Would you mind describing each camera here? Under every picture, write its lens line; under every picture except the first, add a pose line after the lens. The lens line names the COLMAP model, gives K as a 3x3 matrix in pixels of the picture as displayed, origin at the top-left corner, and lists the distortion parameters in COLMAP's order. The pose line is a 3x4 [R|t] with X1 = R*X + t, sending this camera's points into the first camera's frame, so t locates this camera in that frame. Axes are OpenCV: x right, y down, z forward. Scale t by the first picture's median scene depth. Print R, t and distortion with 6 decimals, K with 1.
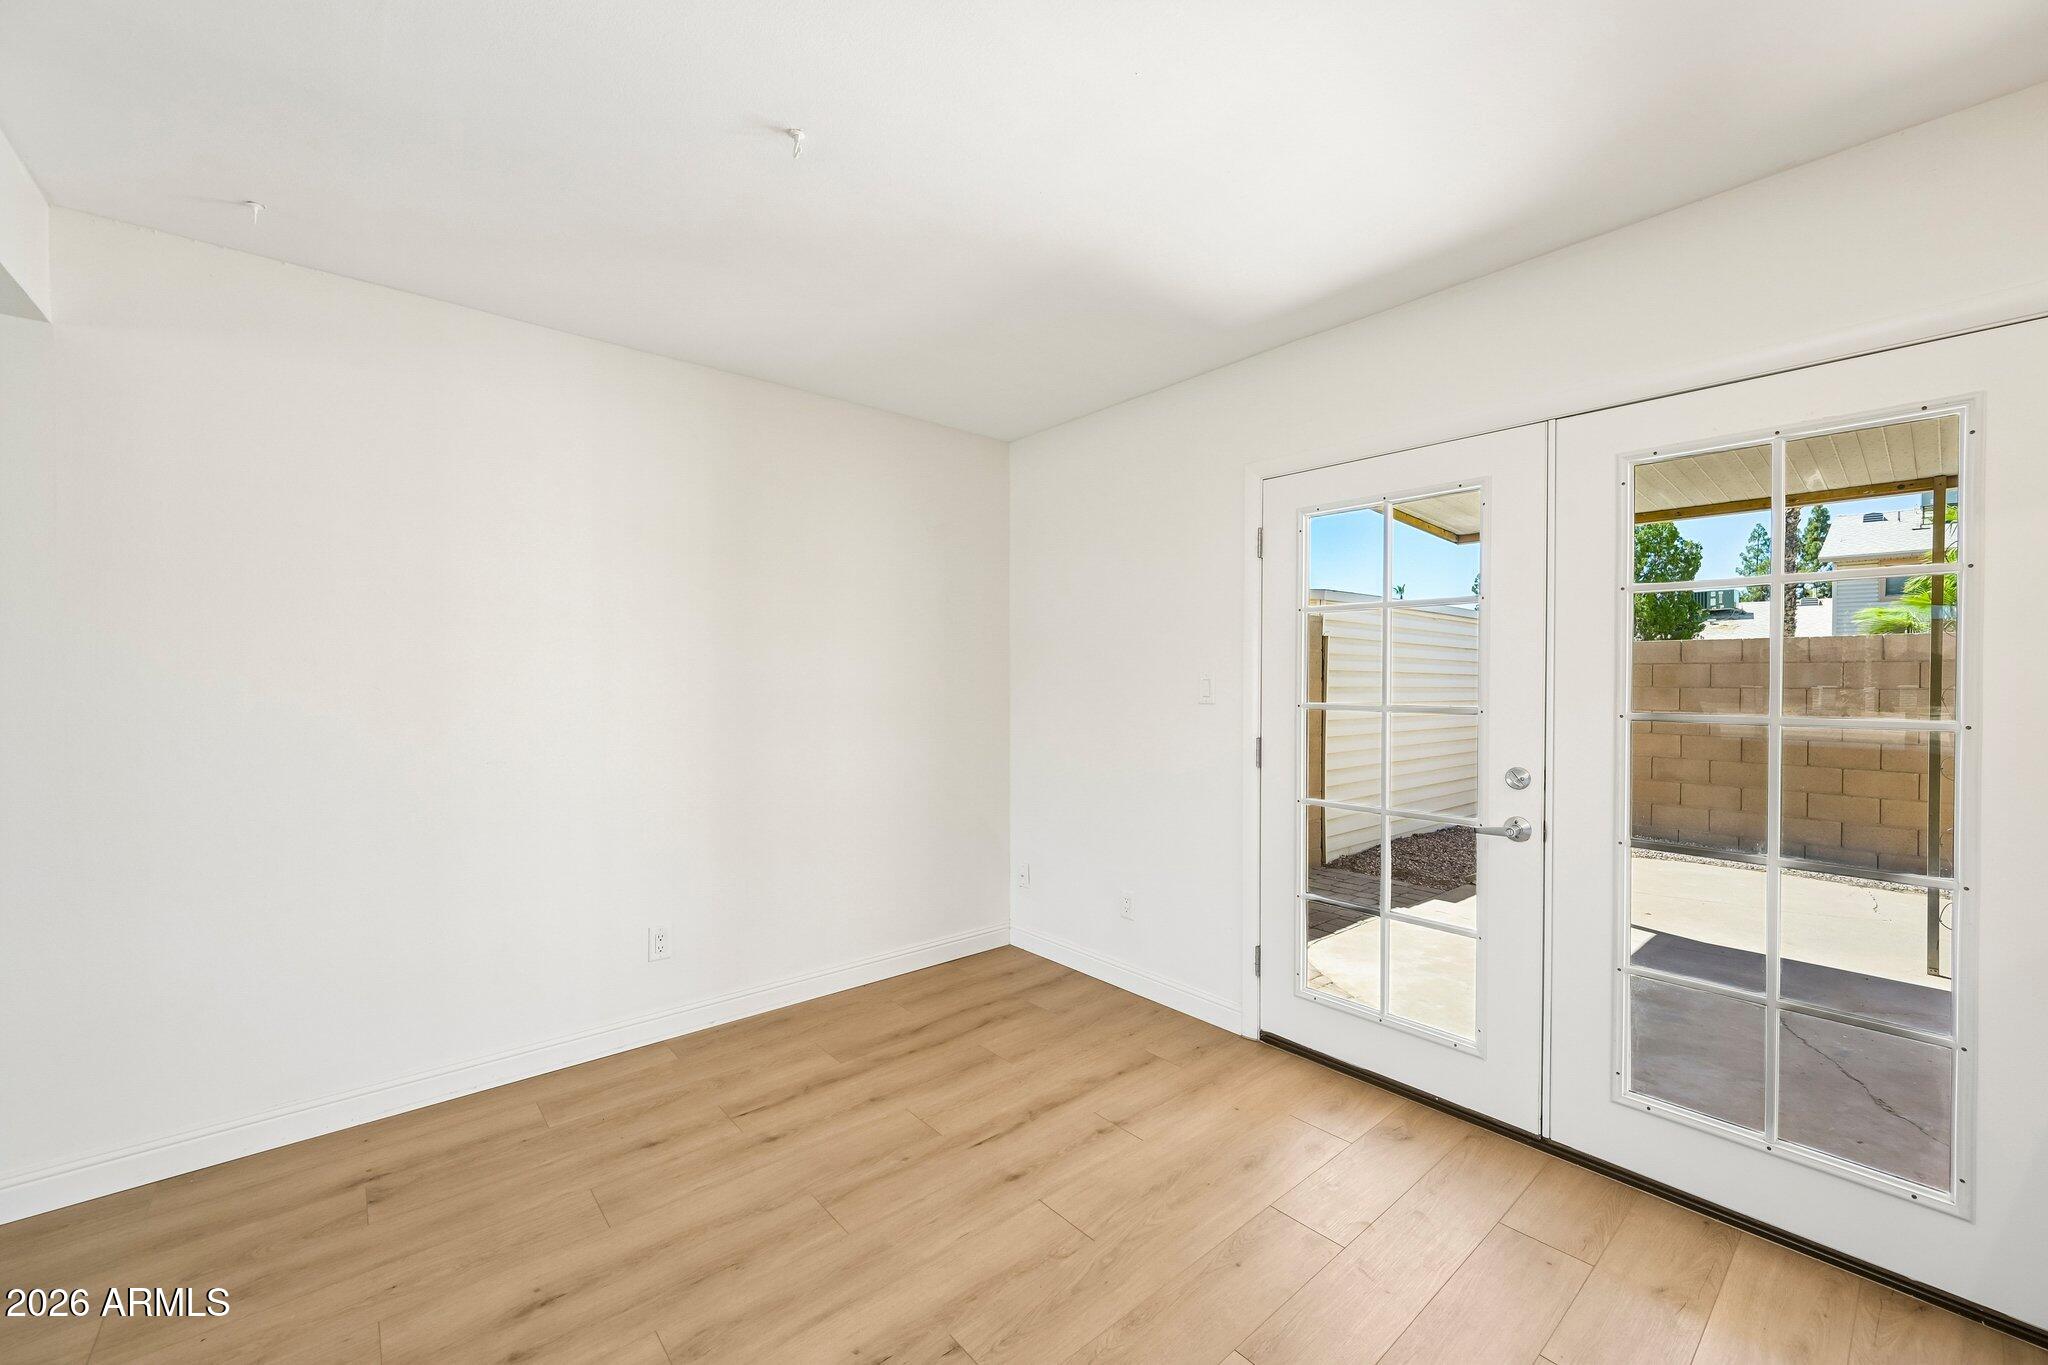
lens RADIAL K [[835.4, 0, 1019.8], [0, 835.4, 675.6], [0, 0, 1]] dist [0.002760, 0.000252]
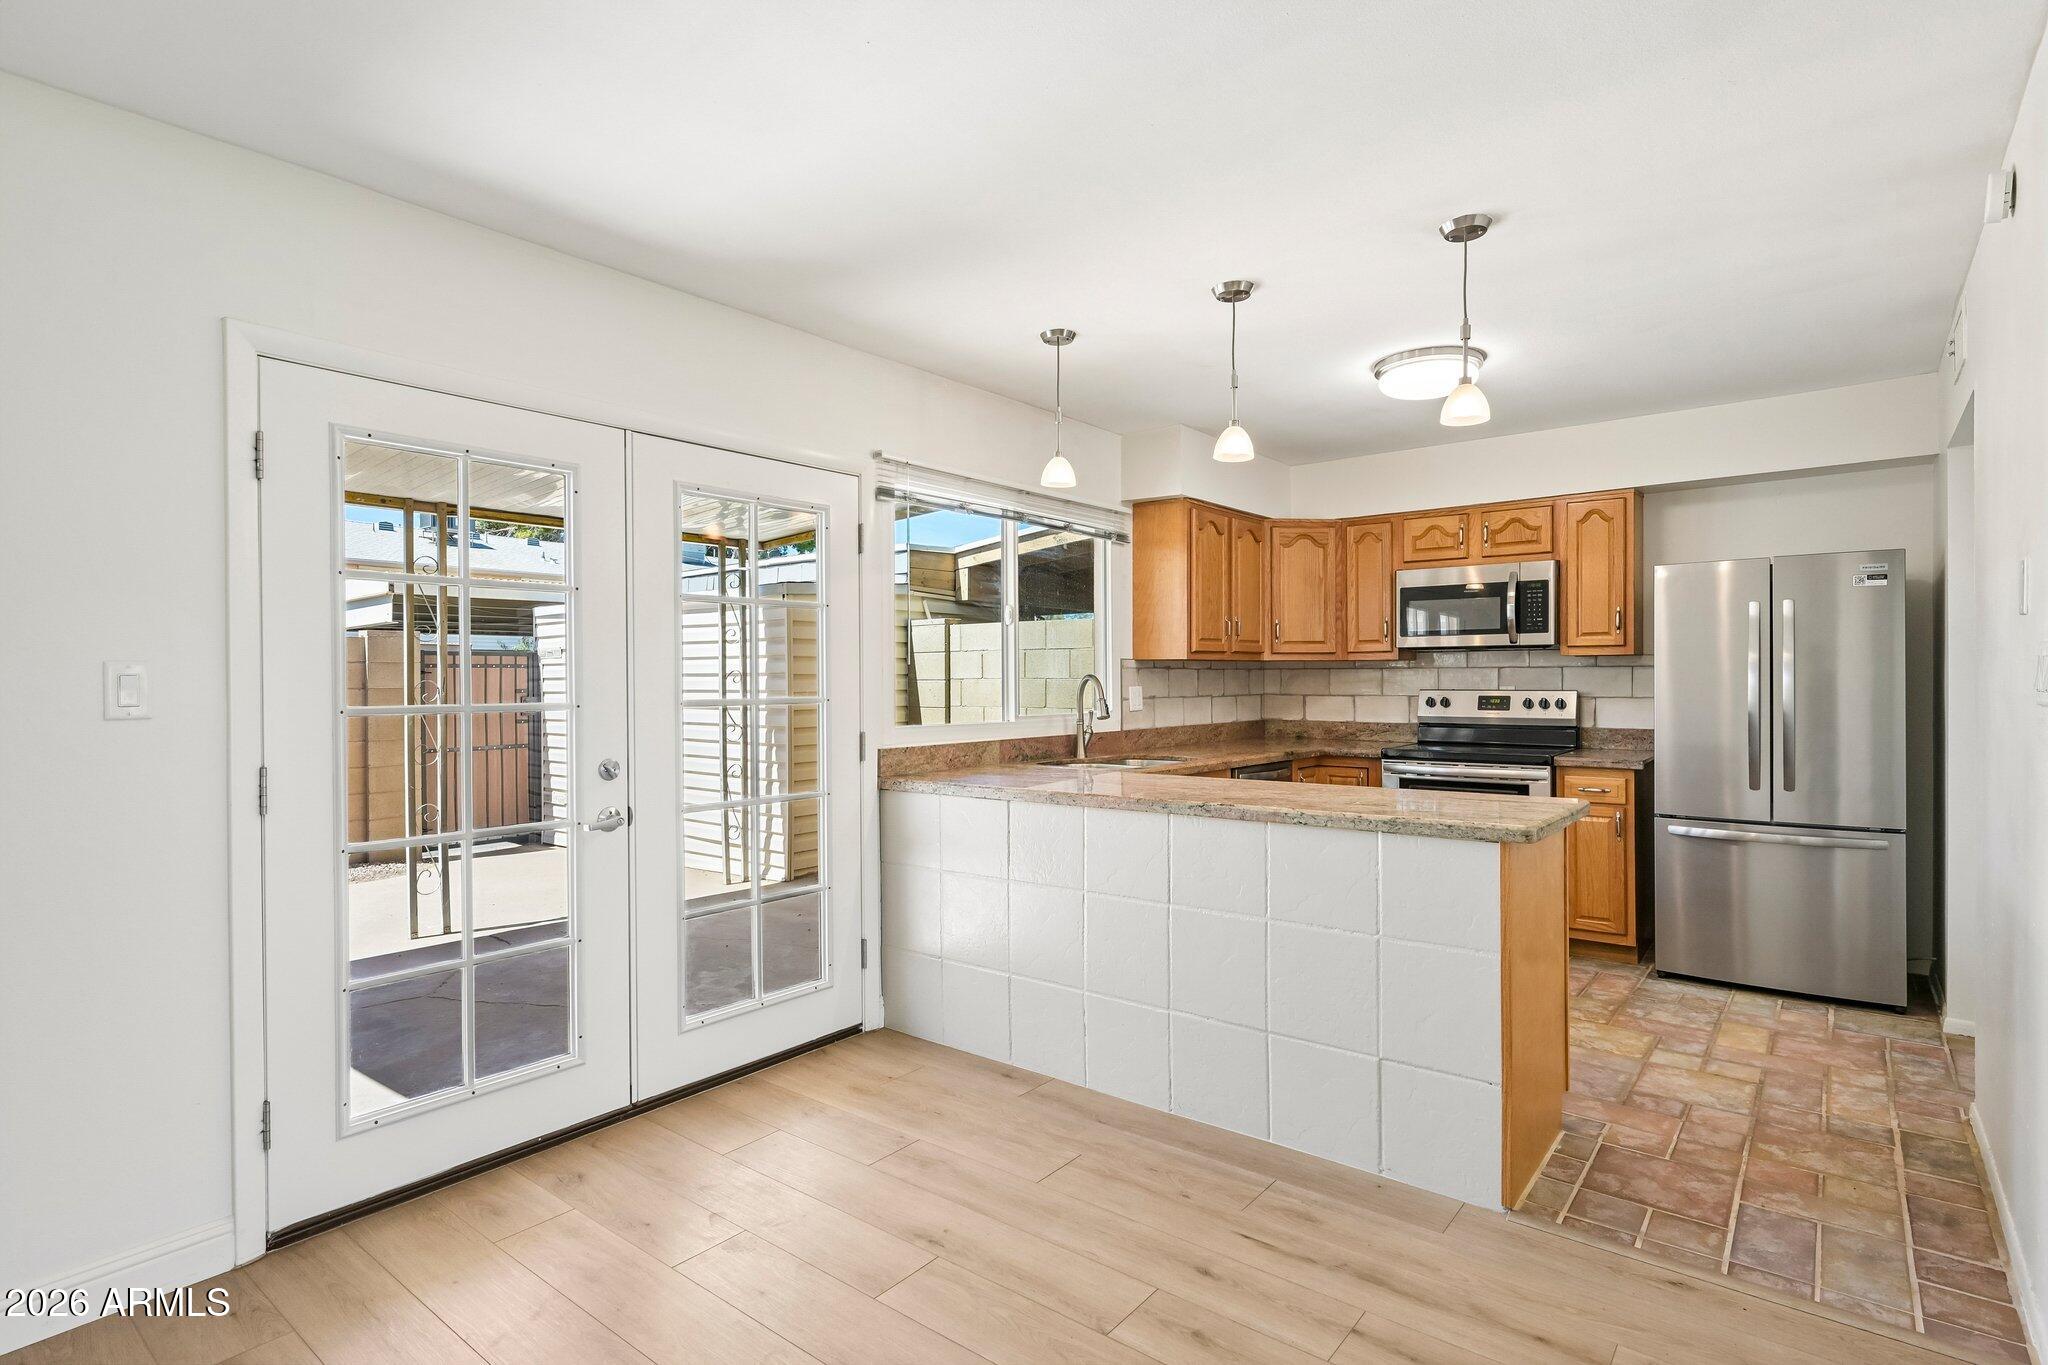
lens RADIAL K [[1019.3, 0, 1021.0], [0, 1019.3, 687.3], [0, 0, 1]] dist [-0.000453, 0.002823]
pose [[-0.195317, -0.009684, 0.980692, -0.708721], [0.008421, 0.999898, 0.011551, 0.010708], [-0.980704, 0.010514, -0.195216, 0.733985]]
